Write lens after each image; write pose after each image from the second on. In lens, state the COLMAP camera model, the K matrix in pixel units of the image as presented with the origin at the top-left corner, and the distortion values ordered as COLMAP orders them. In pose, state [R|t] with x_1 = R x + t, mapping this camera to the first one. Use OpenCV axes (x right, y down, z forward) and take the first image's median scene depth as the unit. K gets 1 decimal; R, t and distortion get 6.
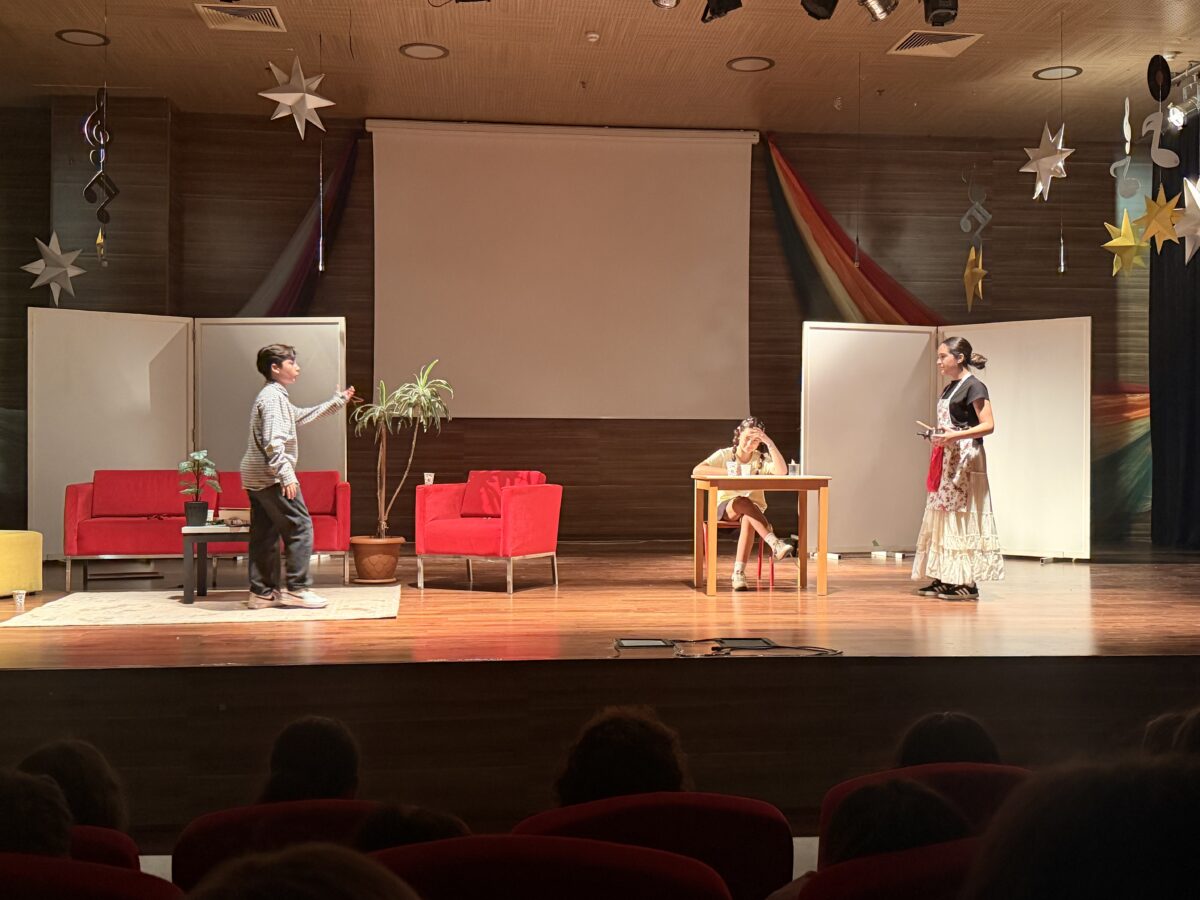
lens RADIAL K [[1265.3, 0, 617.5], [0, 1265.3, 451.3], [0, 0, 1]] dist [0.177113, -0.397567]
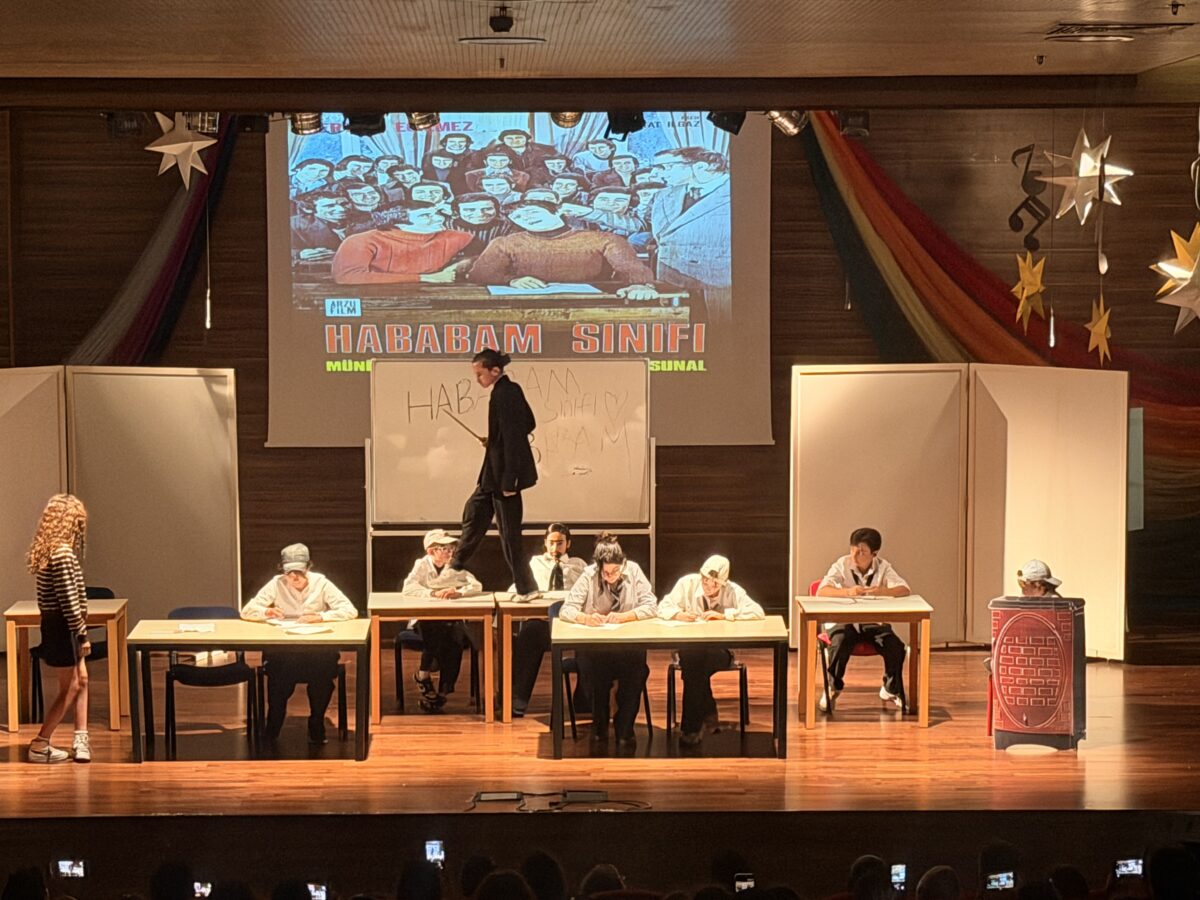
lens RADIAL K [[3323.6, 0, 603.3], [0, 3323.6, 506.2], [0, 0, 1]] dist [0.062136, -0.090656]
pose [[0.996234, 0.002750, -0.086664, 0.318801], [0.007743, 0.992682, 0.120509, -0.408381], [0.086361, -0.120726, 0.988922, -1.691186]]
